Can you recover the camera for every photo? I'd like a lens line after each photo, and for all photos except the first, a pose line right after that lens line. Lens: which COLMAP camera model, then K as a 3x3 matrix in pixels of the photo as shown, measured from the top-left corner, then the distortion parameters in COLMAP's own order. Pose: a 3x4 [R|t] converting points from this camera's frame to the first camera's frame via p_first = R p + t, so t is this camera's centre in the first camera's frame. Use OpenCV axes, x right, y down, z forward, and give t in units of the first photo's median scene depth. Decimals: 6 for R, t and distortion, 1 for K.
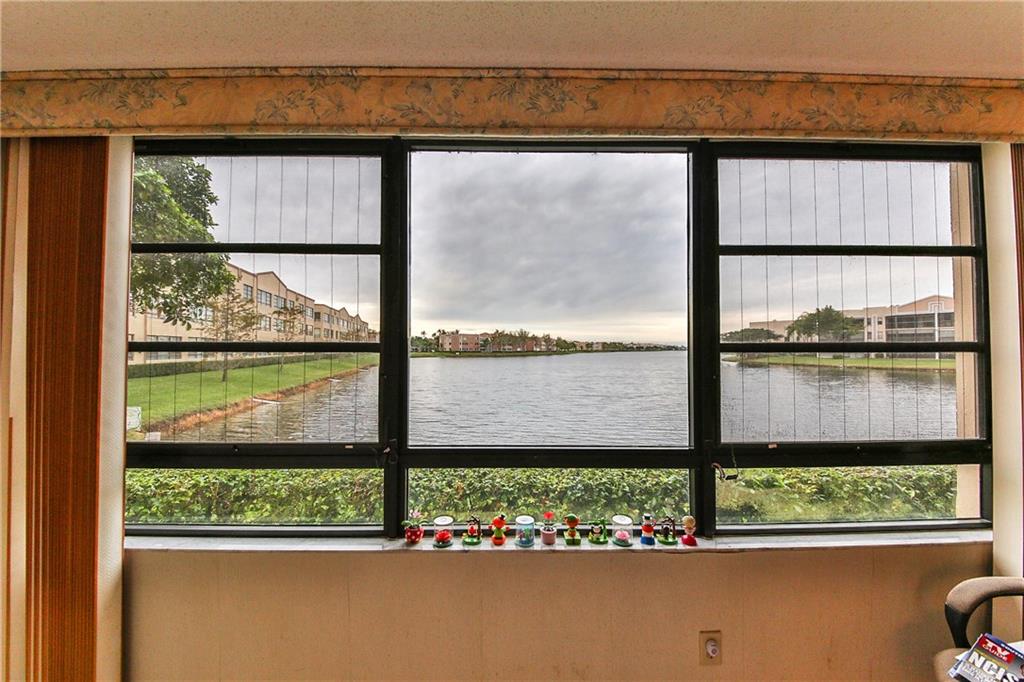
lens RADIAL K [[357.3, 0, 511.6], [0, 357.3, 346.2], [0, 0, 1]] dist [0.007266, -0.000017]
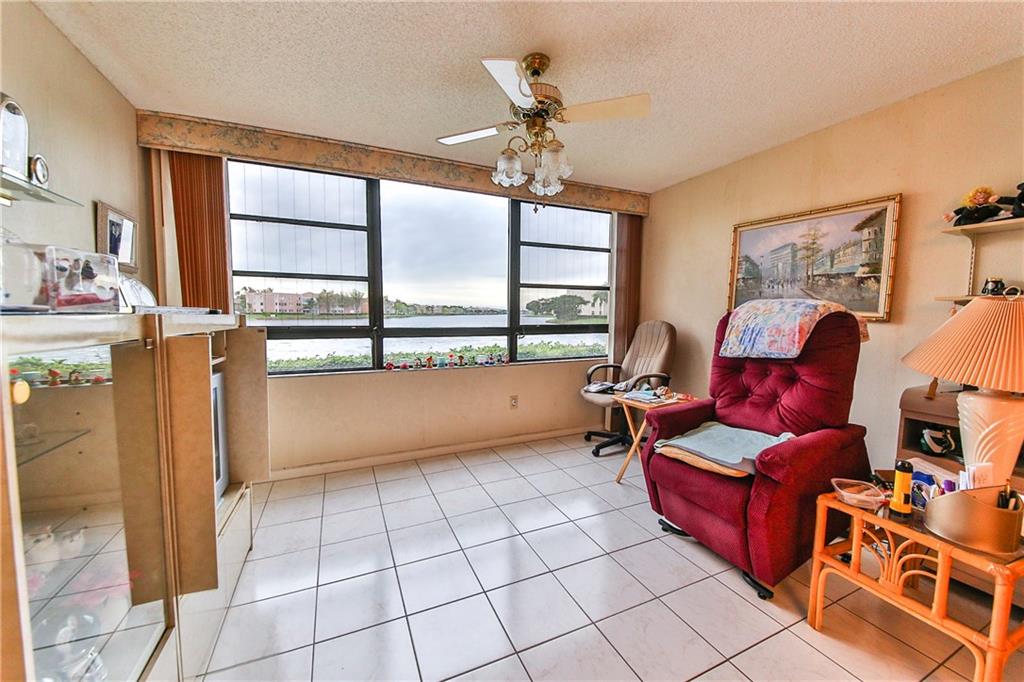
lens RADIAL K [[379.8, 0, 512.0], [0, 379.8, 341.0], [0, 0, 1]] dist [0.000462, -0.000048]
pose [[0.907323, -0.024113, 0.419742, -0.530048], [-0.008697, 0.997064, 0.076078, 0.180378], [-0.420344, -0.072678, 0.904449, -1.277048]]
